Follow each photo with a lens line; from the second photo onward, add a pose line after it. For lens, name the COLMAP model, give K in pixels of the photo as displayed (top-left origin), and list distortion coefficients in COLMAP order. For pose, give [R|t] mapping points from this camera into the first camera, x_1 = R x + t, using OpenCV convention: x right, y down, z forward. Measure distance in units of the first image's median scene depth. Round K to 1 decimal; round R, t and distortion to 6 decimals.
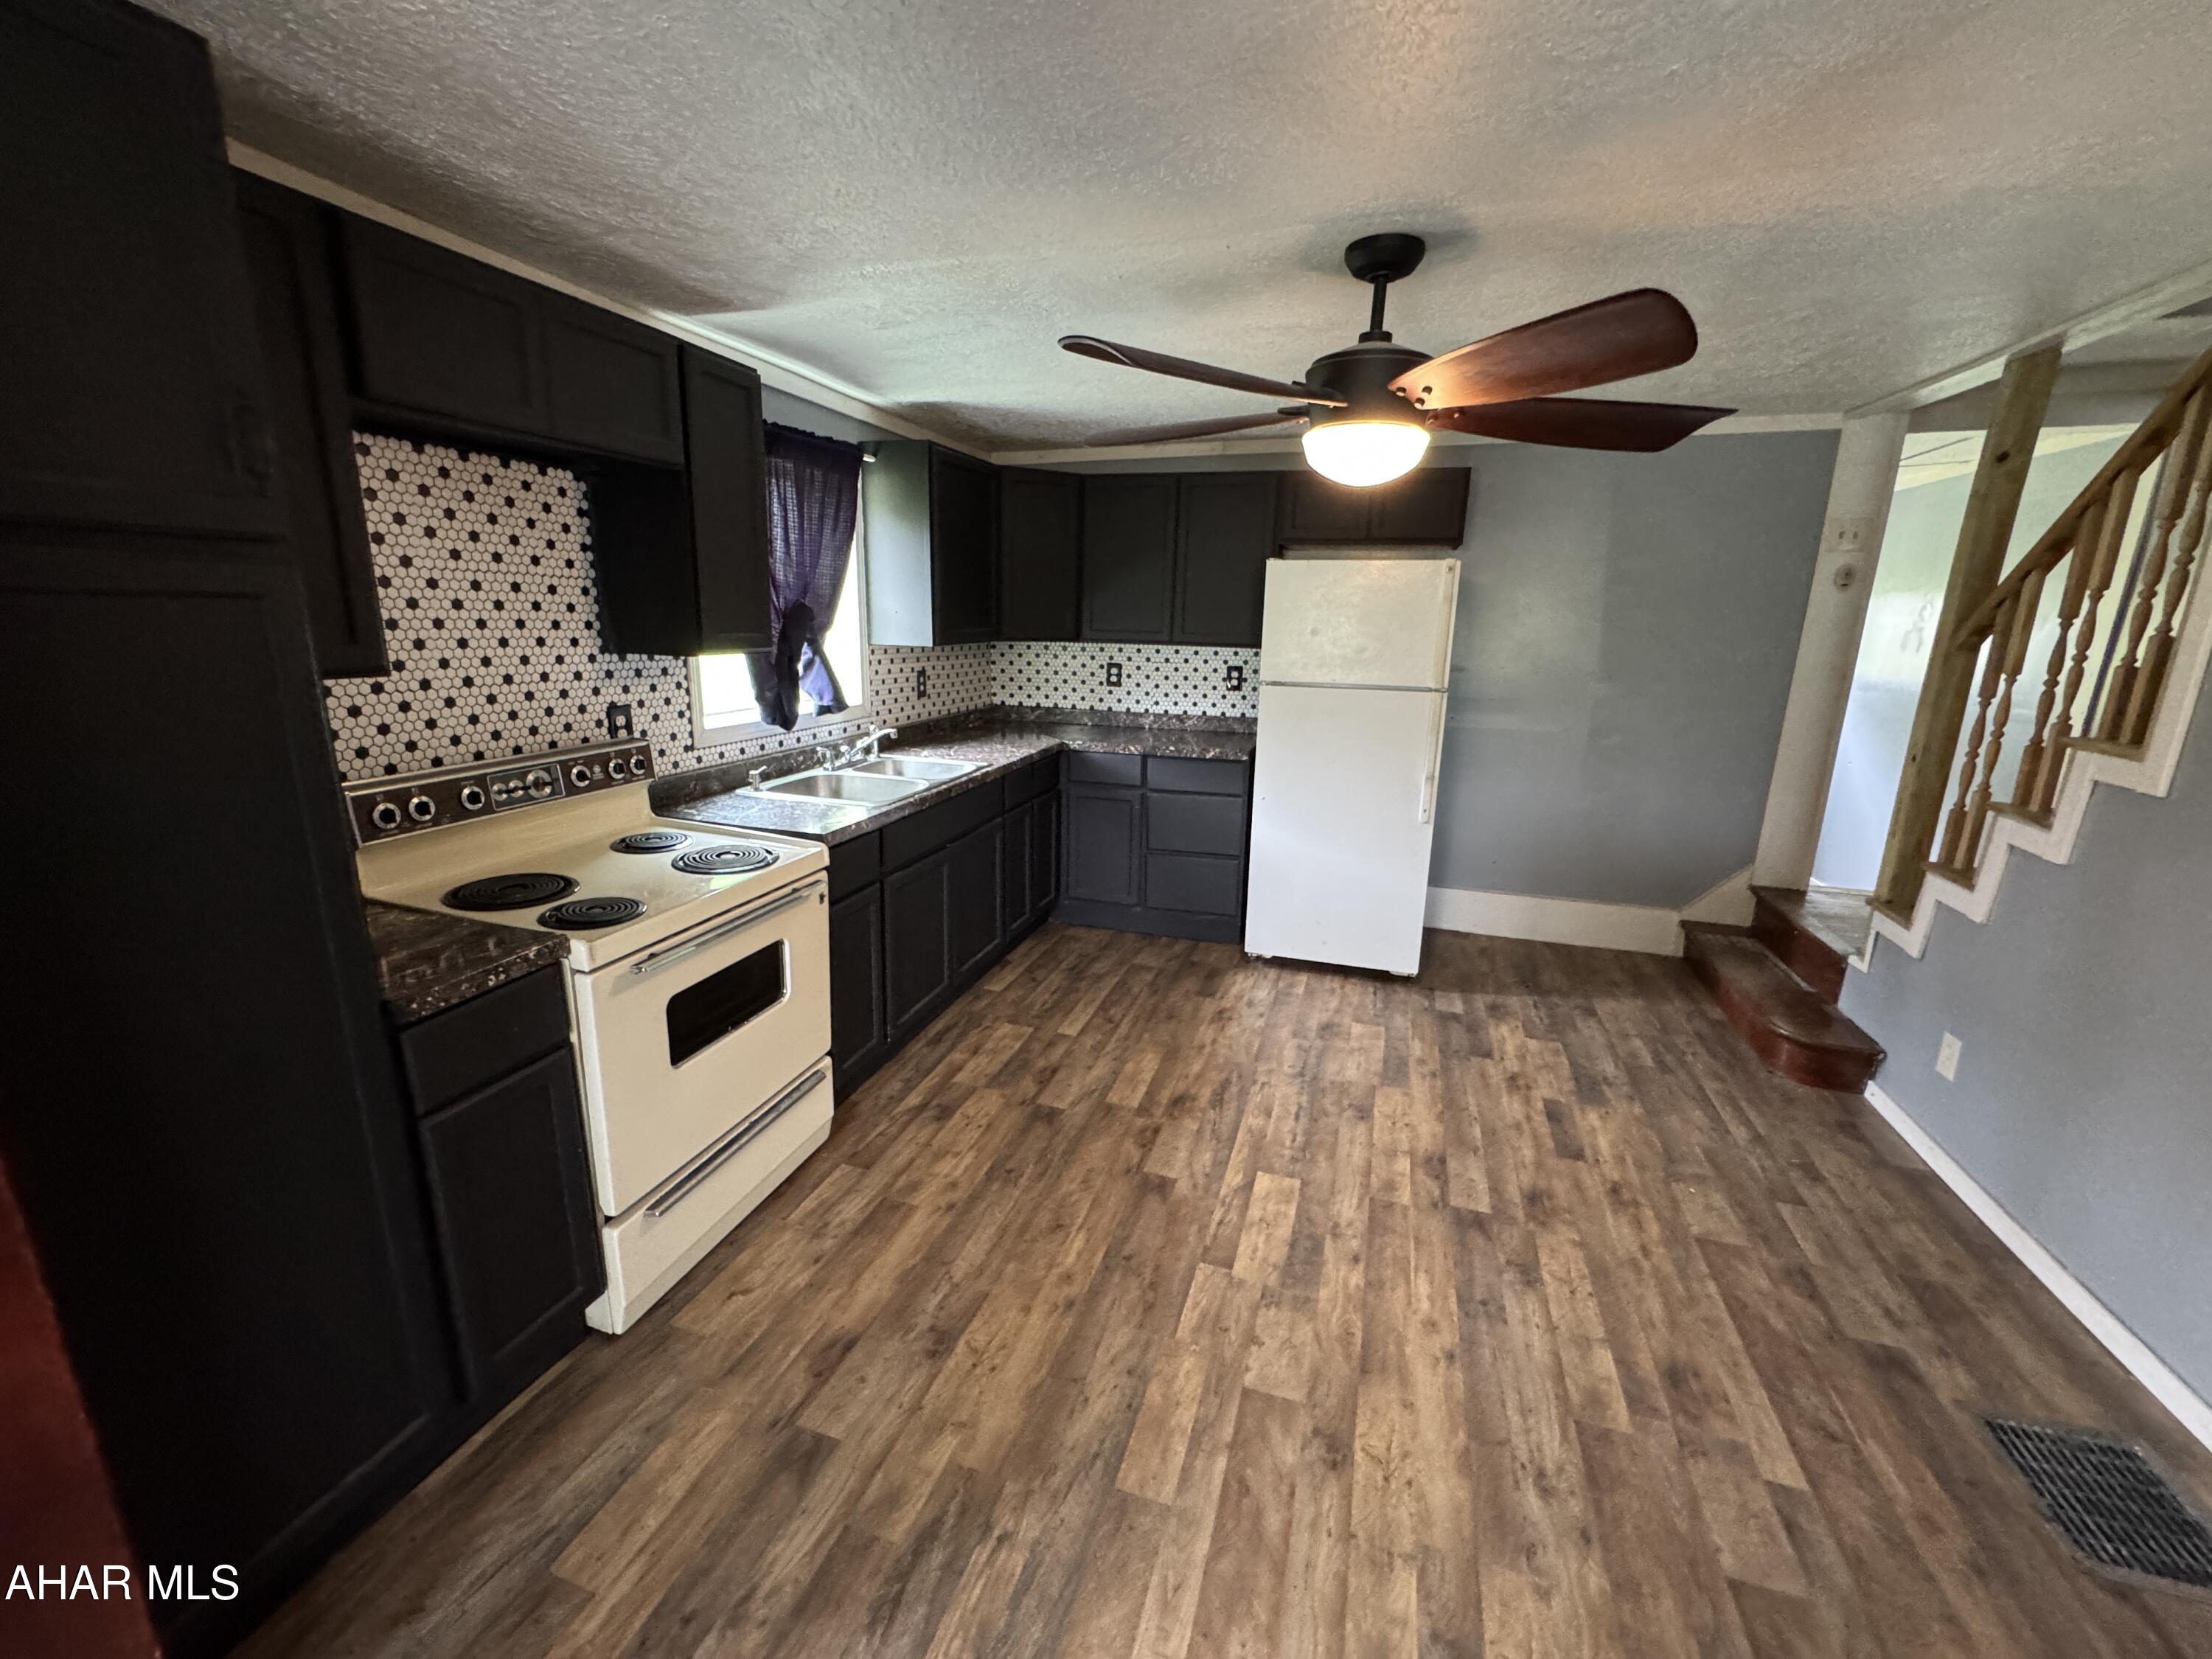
lens RADIAL K [[877.4, 0, 1095.6], [0, 877.4, 825.4], [0, 0, 1]] dist [-0.002931, 0.000009]
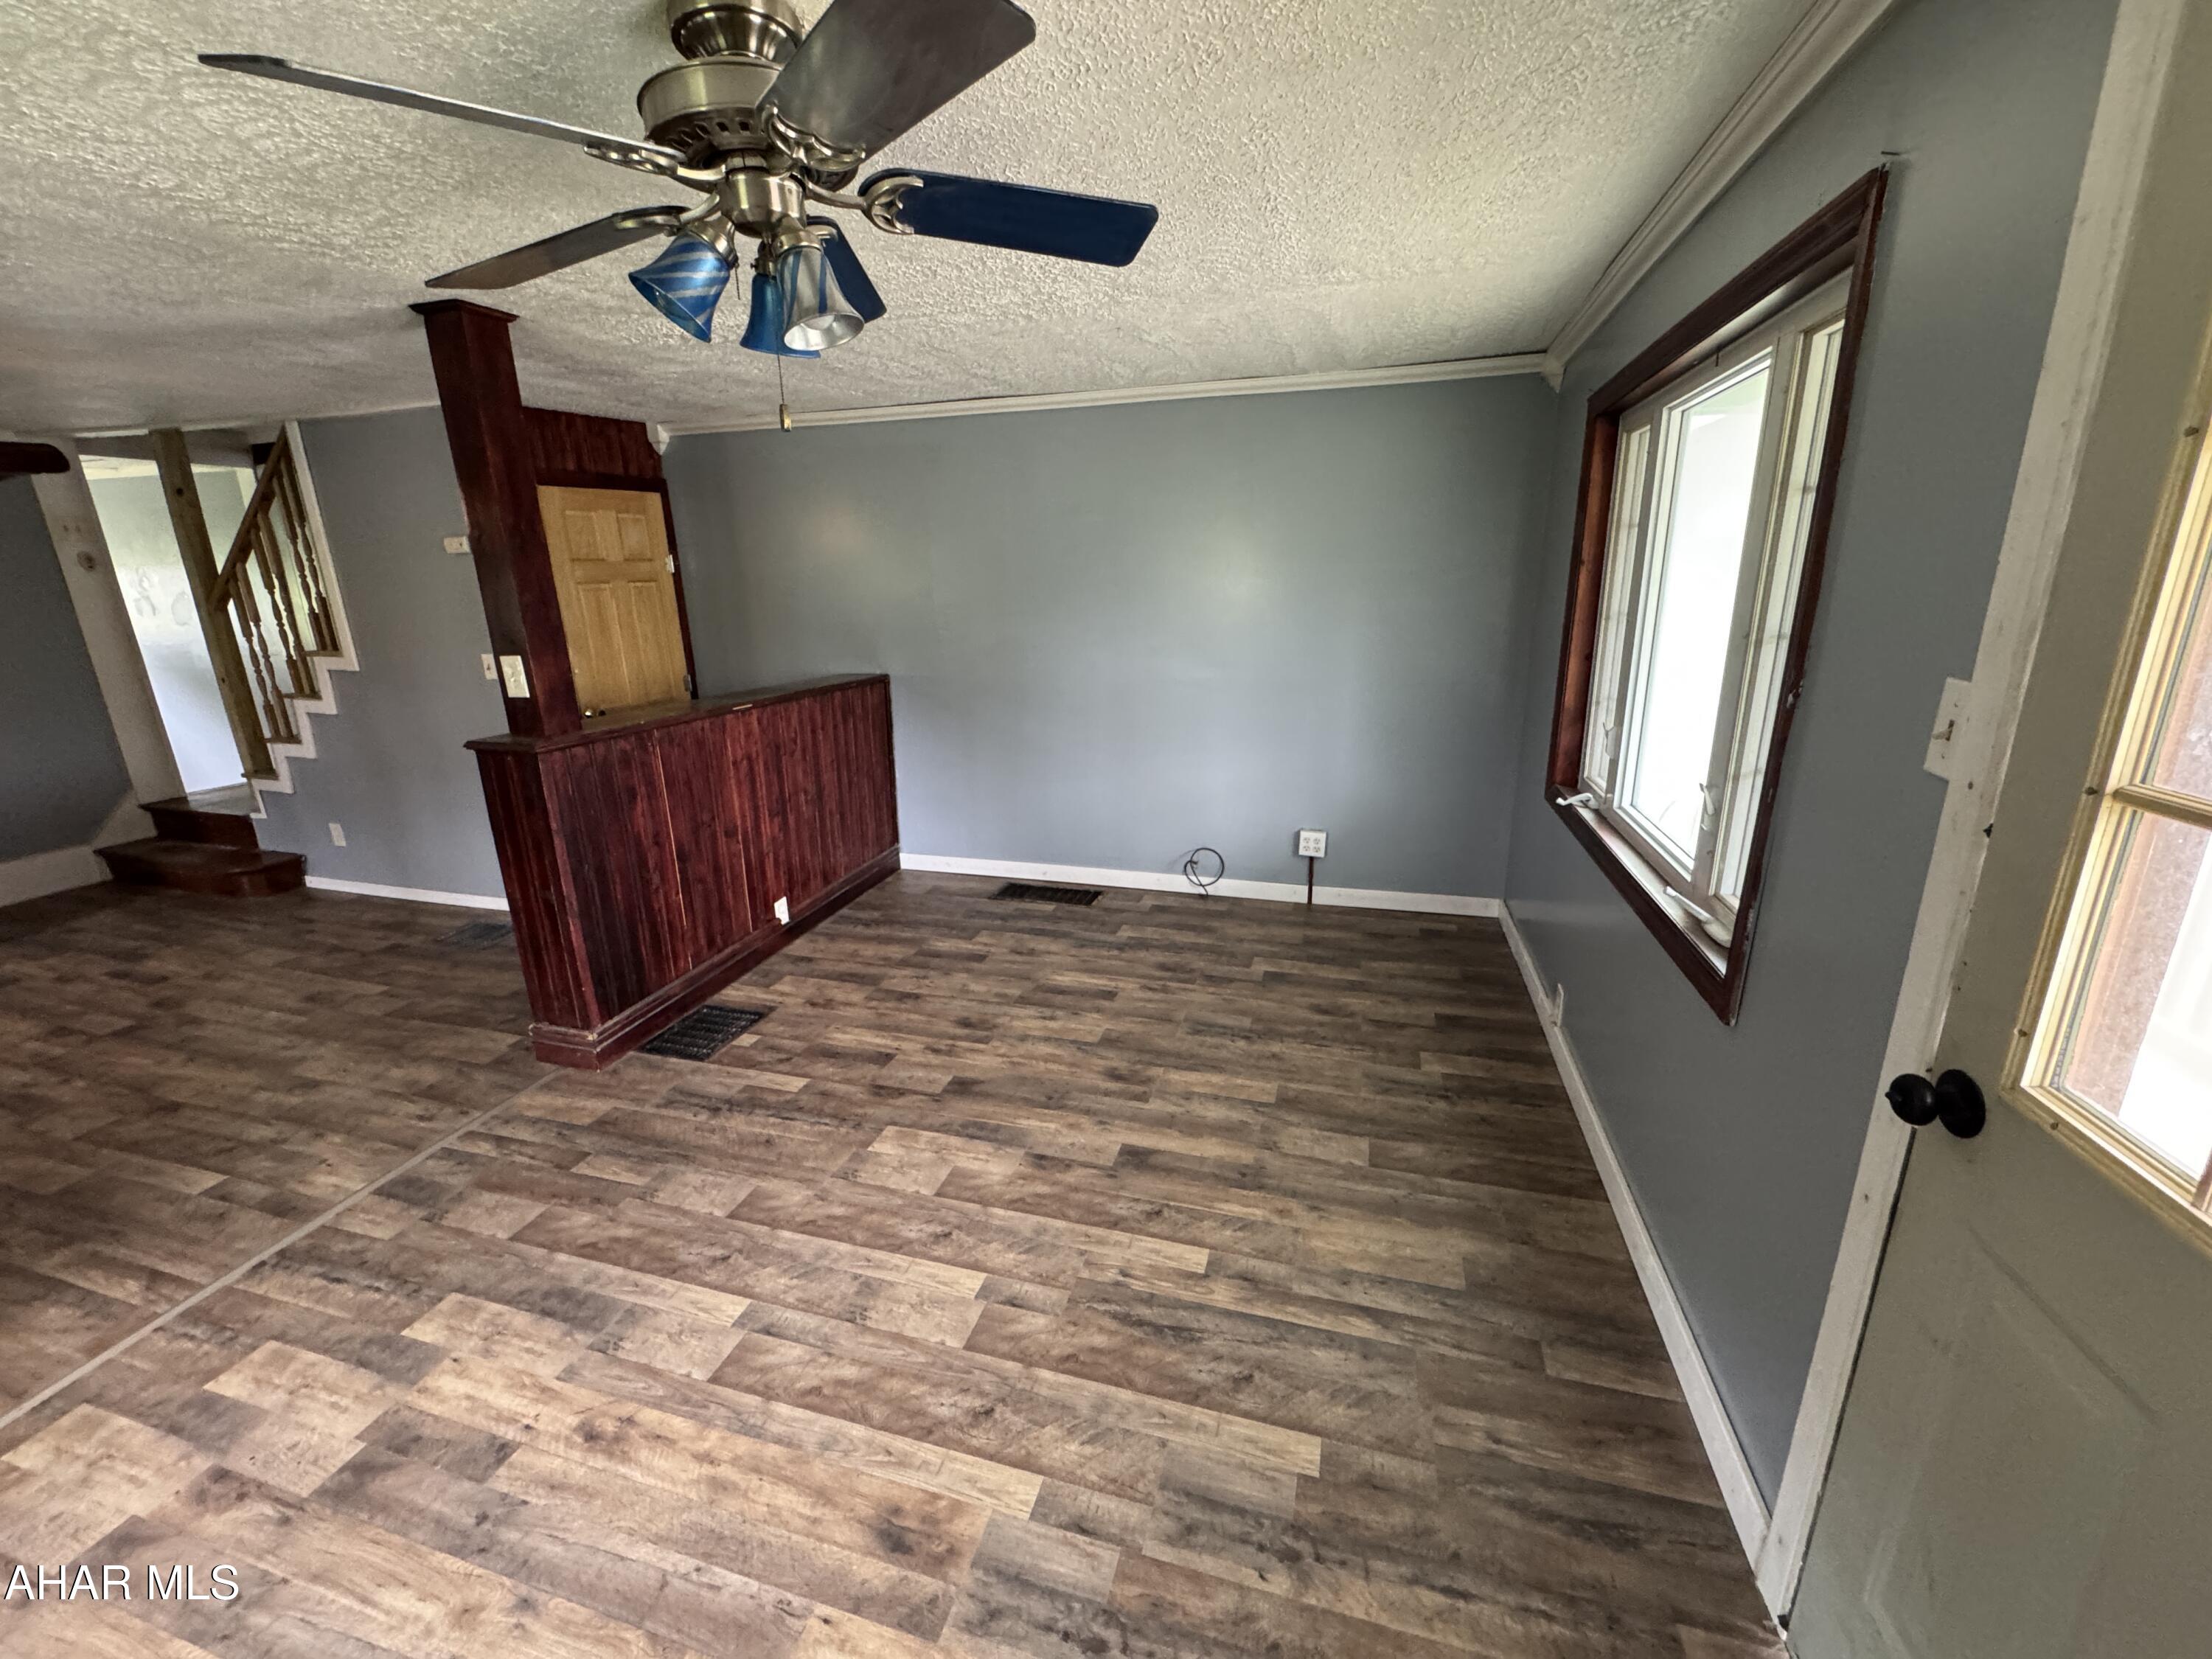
lens RADIAL K [[877.4, 0, 1106.3], [0, 877.4, 832.0], [0, 0, 1]] dist [-0.002931, 0.000009]
pose [[-0.038460, -0.295147, 0.954678, -0.783695], [0.249983, 0.922164, 0.295166, 0.119516], [-0.967486, 0.250006, 0.038315, -0.586339]]
